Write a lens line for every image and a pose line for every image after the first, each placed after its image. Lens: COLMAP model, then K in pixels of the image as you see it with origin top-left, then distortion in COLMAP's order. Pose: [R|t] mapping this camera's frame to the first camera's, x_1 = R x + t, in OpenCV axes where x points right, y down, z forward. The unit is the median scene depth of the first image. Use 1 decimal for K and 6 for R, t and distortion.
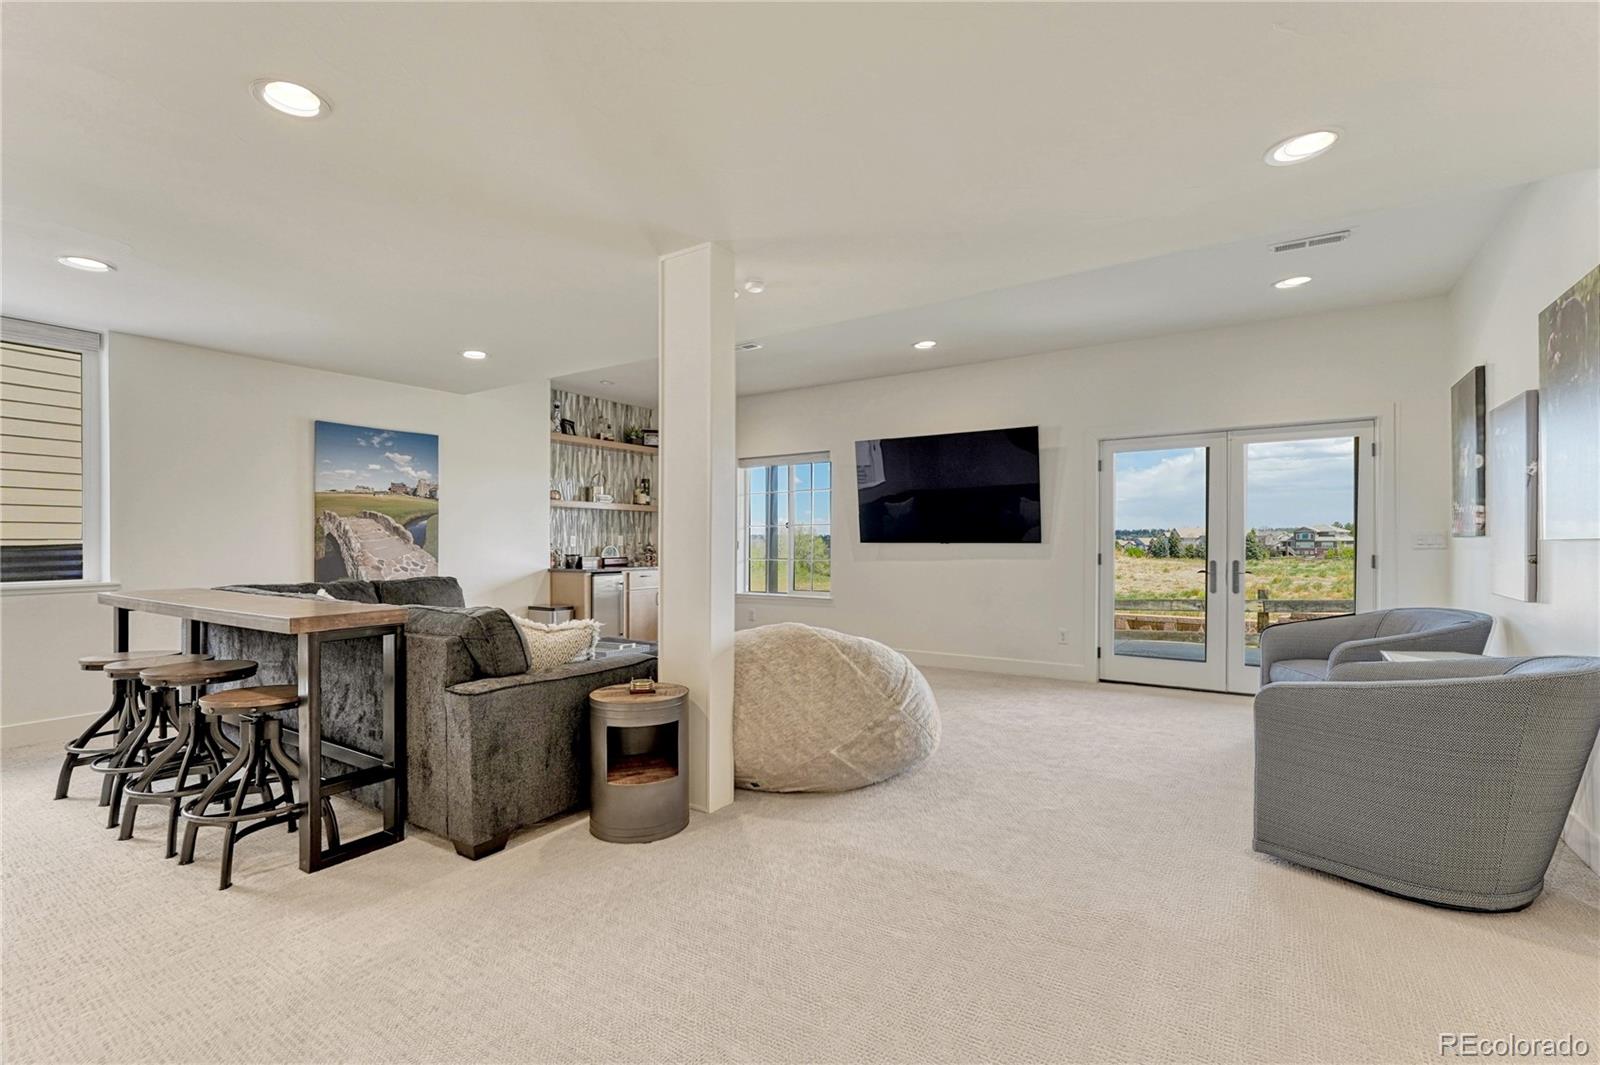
lens RADIAL K [[695.3, 0, 802.5], [0, 695.3, 542.7], [0, 0, 1]] dist [-0.000085, -0.000076]
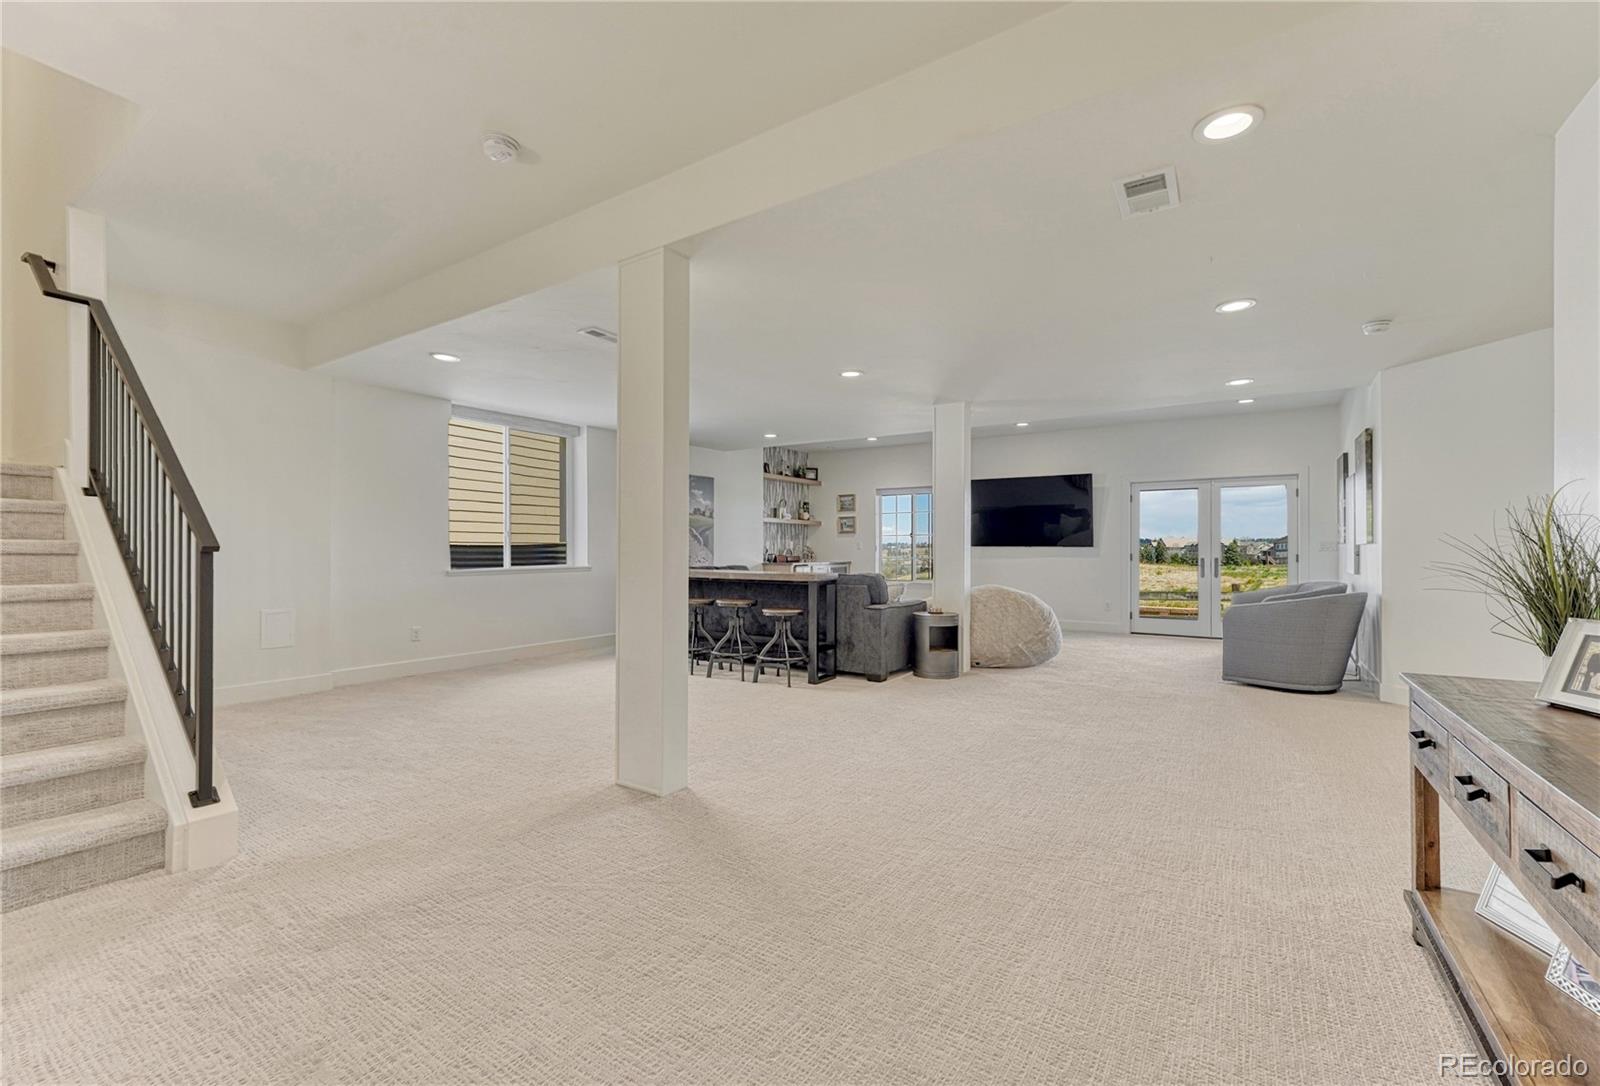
lens RADIAL K [[651.7, 0, 818.8], [0, 651.7, 547.8], [0, 0, 1]] dist [0.001289, 0.000088]
pose [[0.999965, 0.004009, 0.007399, -0.263233], [-0.003982, 0.999986, -0.003587, 0.009177], [-0.007414, 0.003557, 0.999966, -0.433001]]
